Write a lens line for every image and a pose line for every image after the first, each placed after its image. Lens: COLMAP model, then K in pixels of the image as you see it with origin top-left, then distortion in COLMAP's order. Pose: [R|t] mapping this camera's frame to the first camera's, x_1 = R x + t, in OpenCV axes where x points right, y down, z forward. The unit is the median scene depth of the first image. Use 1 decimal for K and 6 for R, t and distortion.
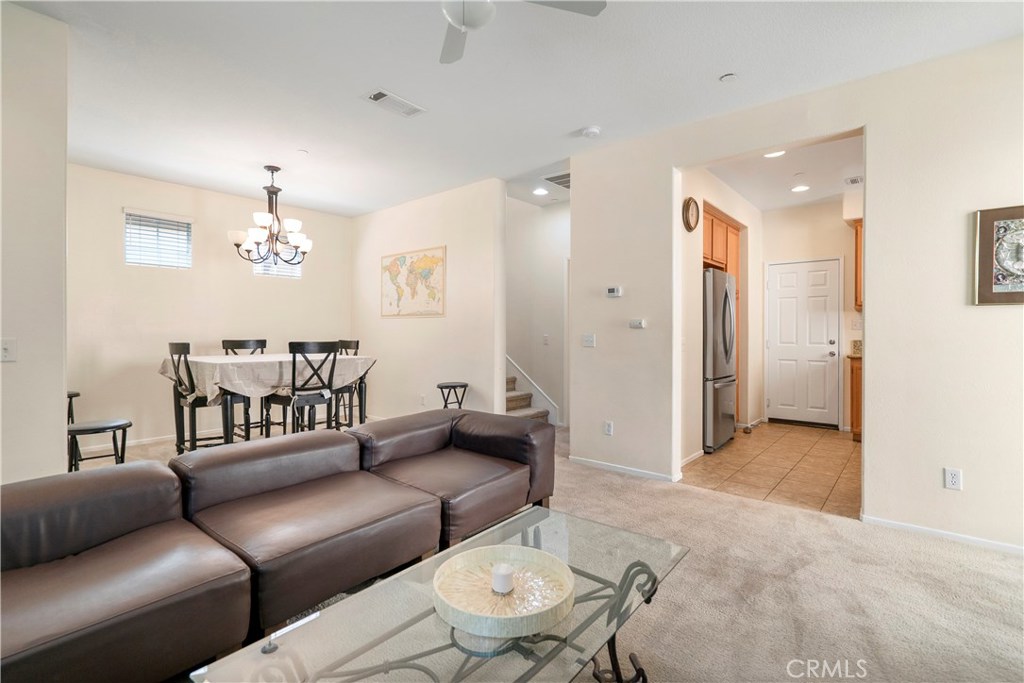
lens RADIAL K [[480.0, 0, 511.4], [0, 480.0, 335.9], [0, 0, 1]] dist [-0.000473, -0.000099]
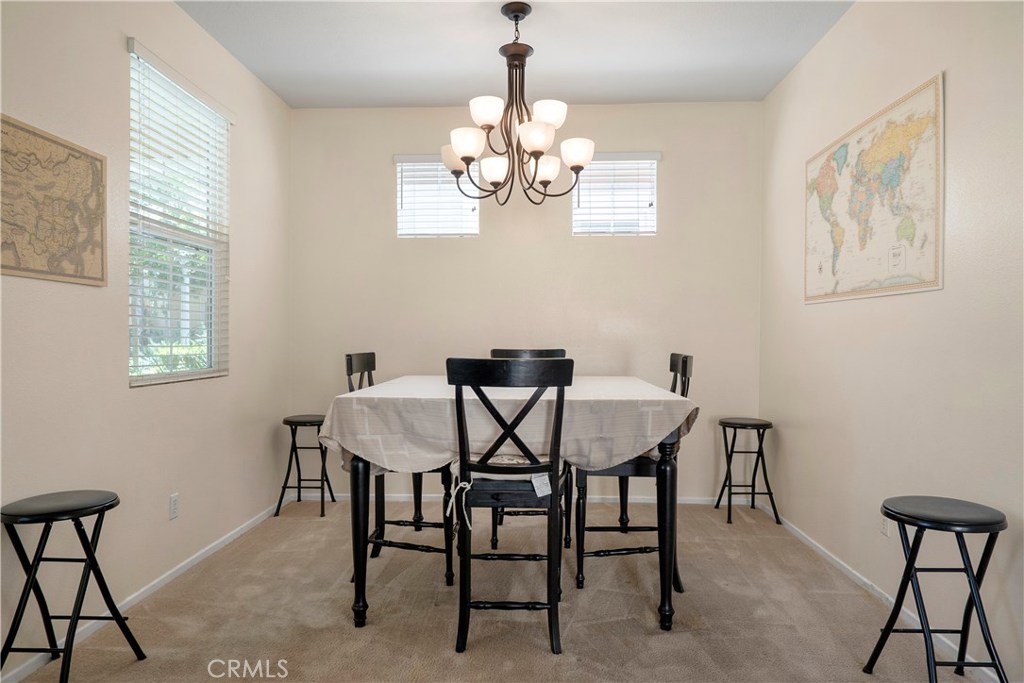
lens RADIAL K [[645.7, 0, 513.2], [0, 645.7, 334.5], [0, 0, 1]] dist [0.003062, 0.000130]
pose [[0.623438, 0.001221, -0.781872, 0.027583], [-0.007899, 0.999958, -0.004737, -0.005002], [0.781833, 0.009129, 0.623421, 0.544753]]
